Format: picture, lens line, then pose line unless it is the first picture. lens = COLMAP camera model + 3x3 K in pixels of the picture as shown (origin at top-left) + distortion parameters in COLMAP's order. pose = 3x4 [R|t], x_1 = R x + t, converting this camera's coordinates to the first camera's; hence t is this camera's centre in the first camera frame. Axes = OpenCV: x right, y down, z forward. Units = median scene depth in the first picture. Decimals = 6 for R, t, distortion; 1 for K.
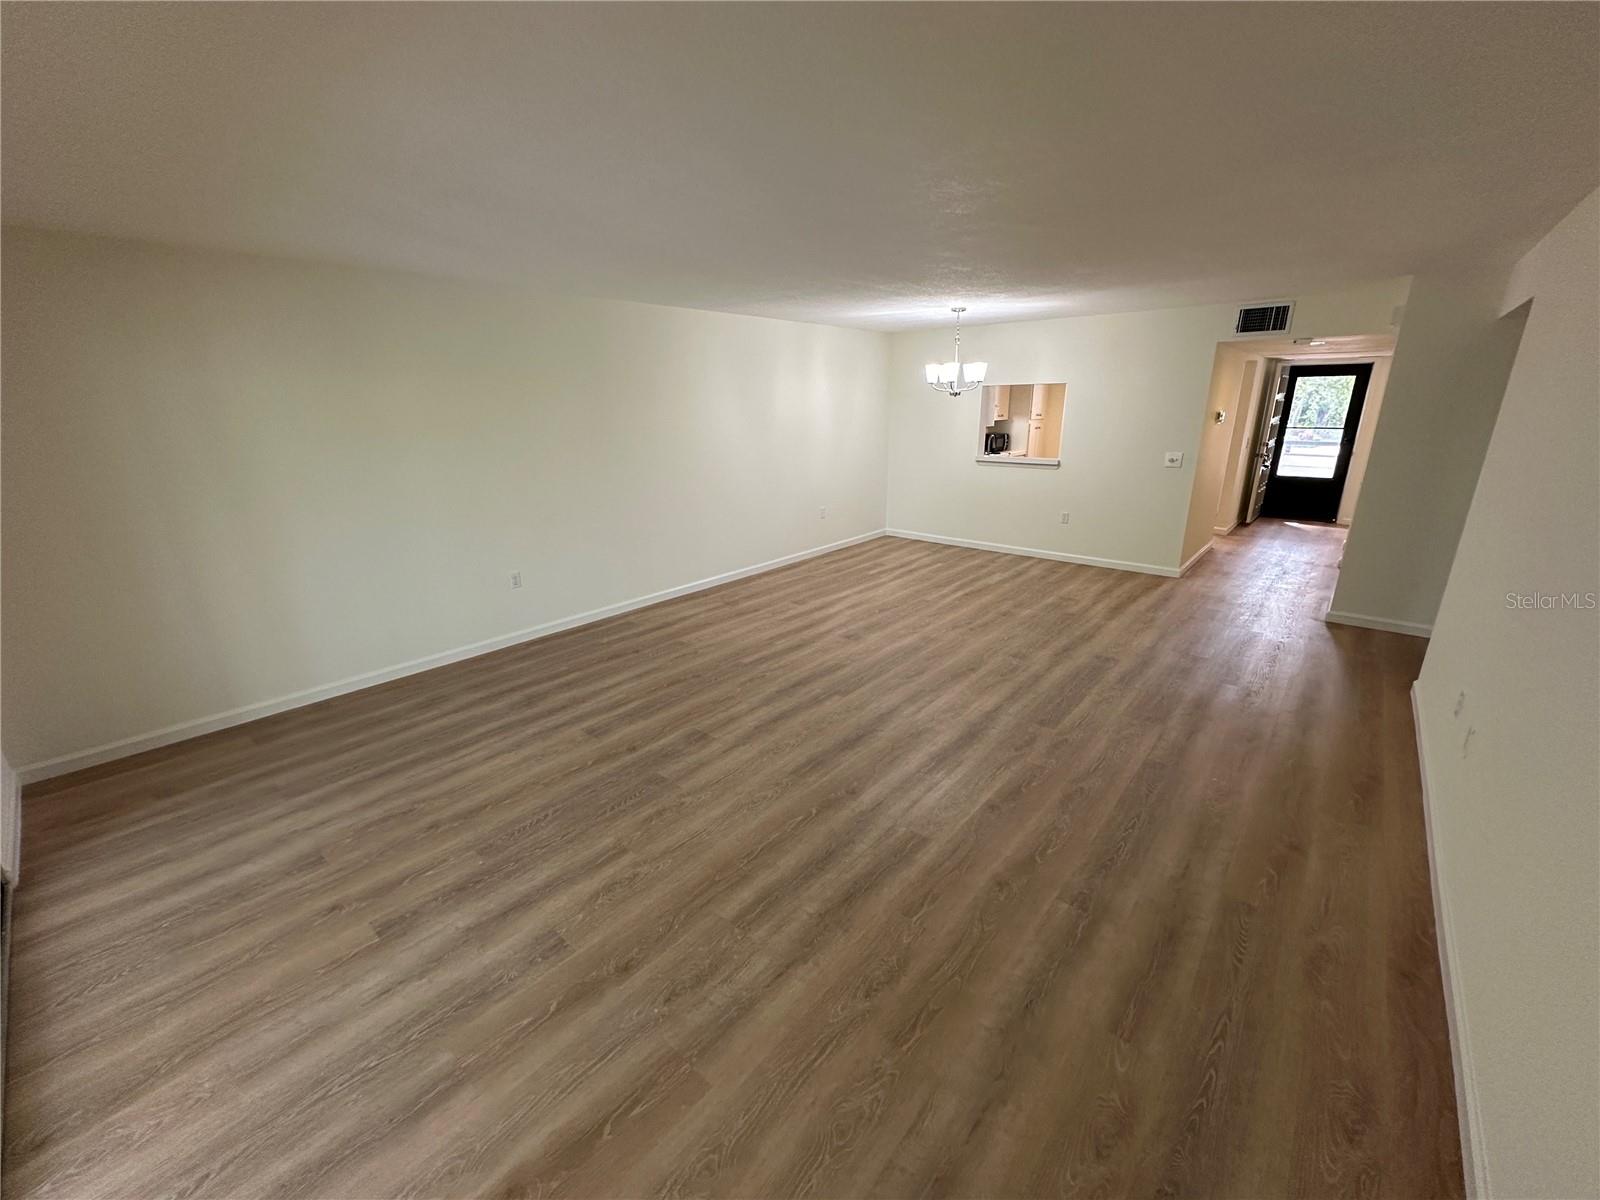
lens RADIAL K [[638.8, 0, 787.6], [0, 638.8, 603.6], [0, 0, 1]] dist [-0.001449, 0.000900]
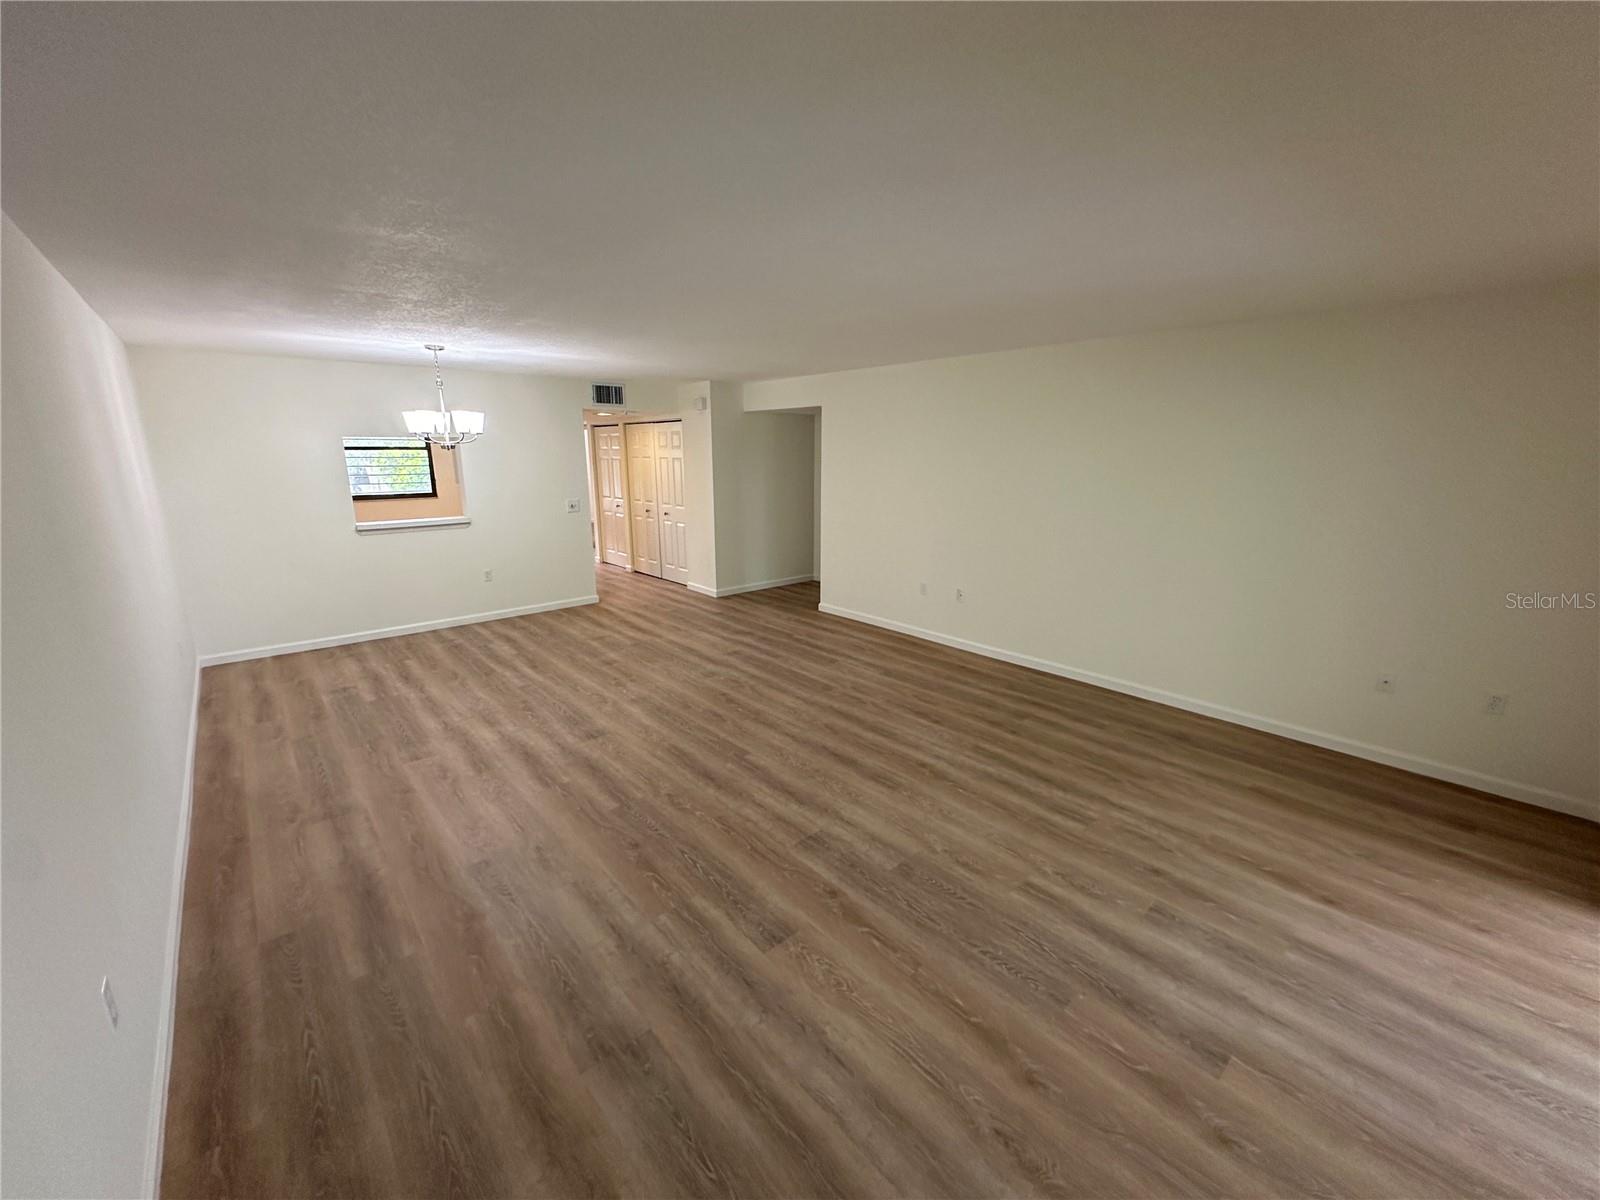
lens RADIAL K [[638.8, 0, 808.8], [0, 638.8, 606.8], [0, 0, 1]] dist [-0.001449, 0.000900]
pose [[0.112602, -0.226833, 0.967402, -0.638203], [0.301881, 0.935384, 0.184188, -0.172859], [-0.946672, 0.271301, 0.173803, 0.557333]]
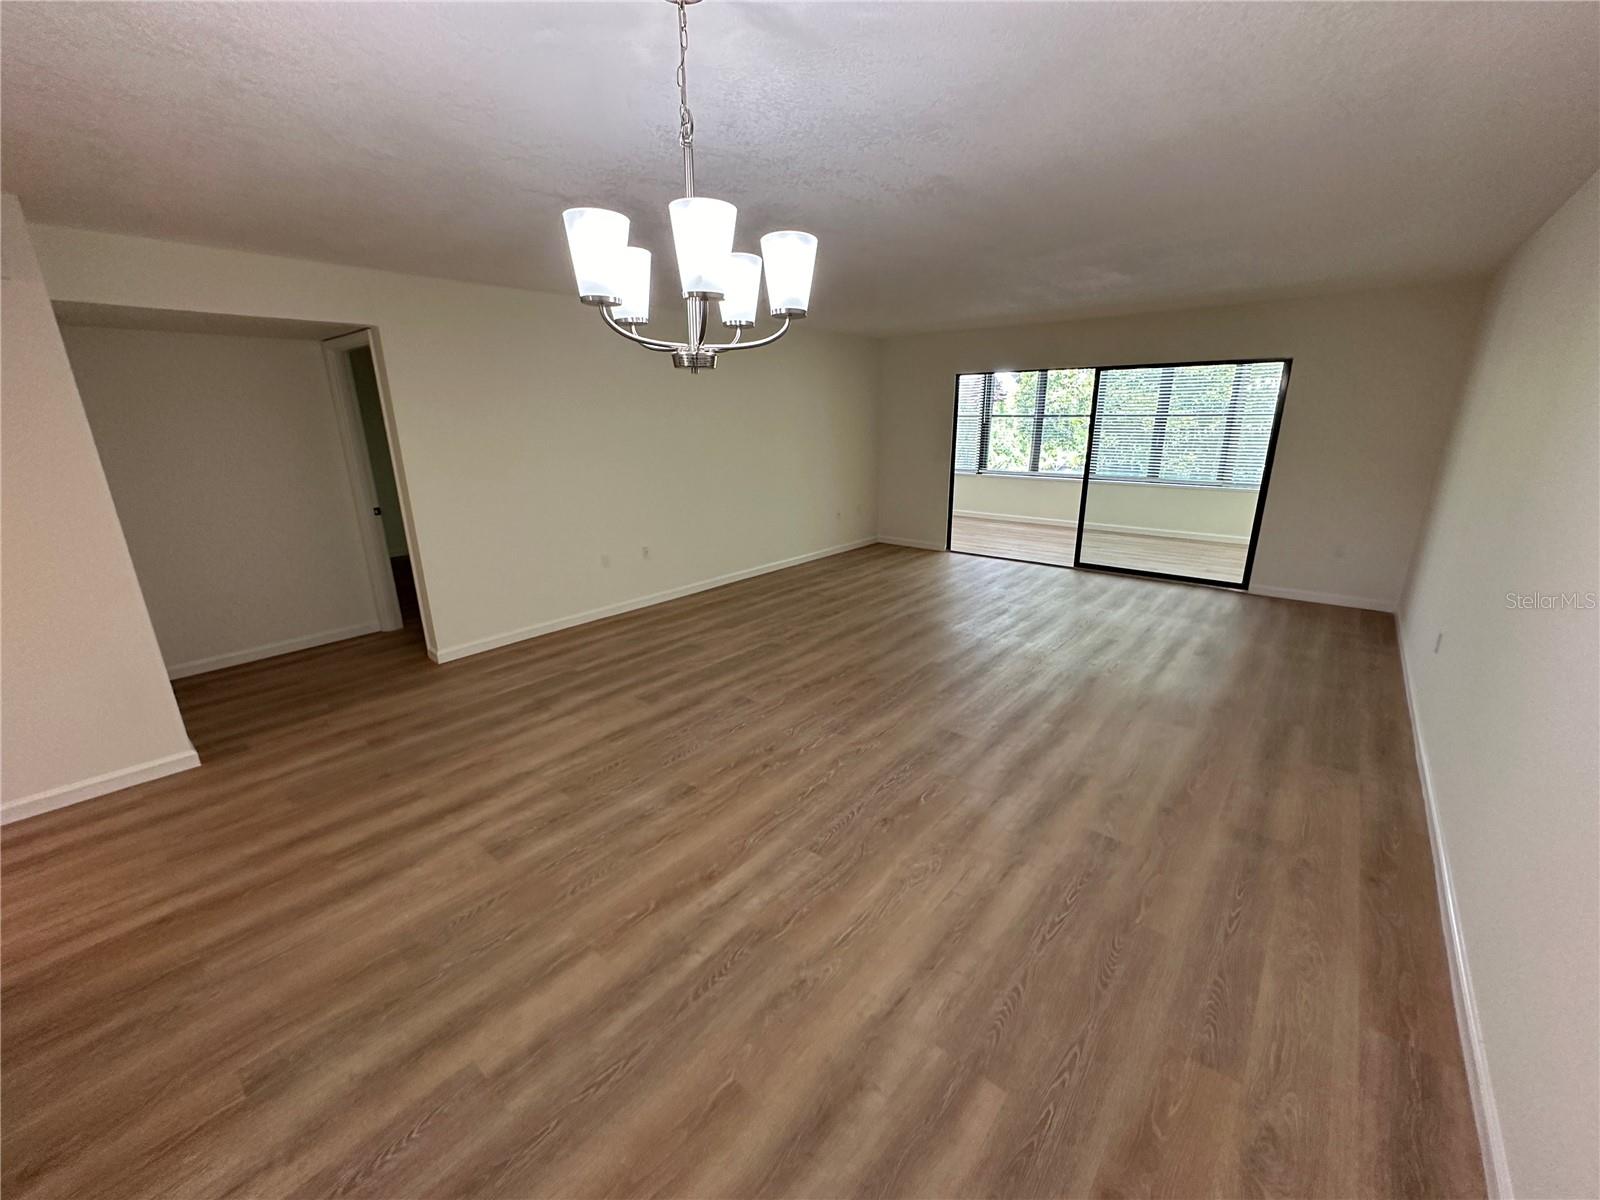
lens RADIAL K [[638.8, 0, 793.5], [0, 638.8, 594.3], [0, 0, 1]] dist [-0.001449, 0.000900]
pose [[-0.999516, 0.028003, -0.013515, 0.278917], [0.015824, 0.832254, 0.554169, -0.469966], [0.026766, 0.553688, -0.832294, 1.509954]]
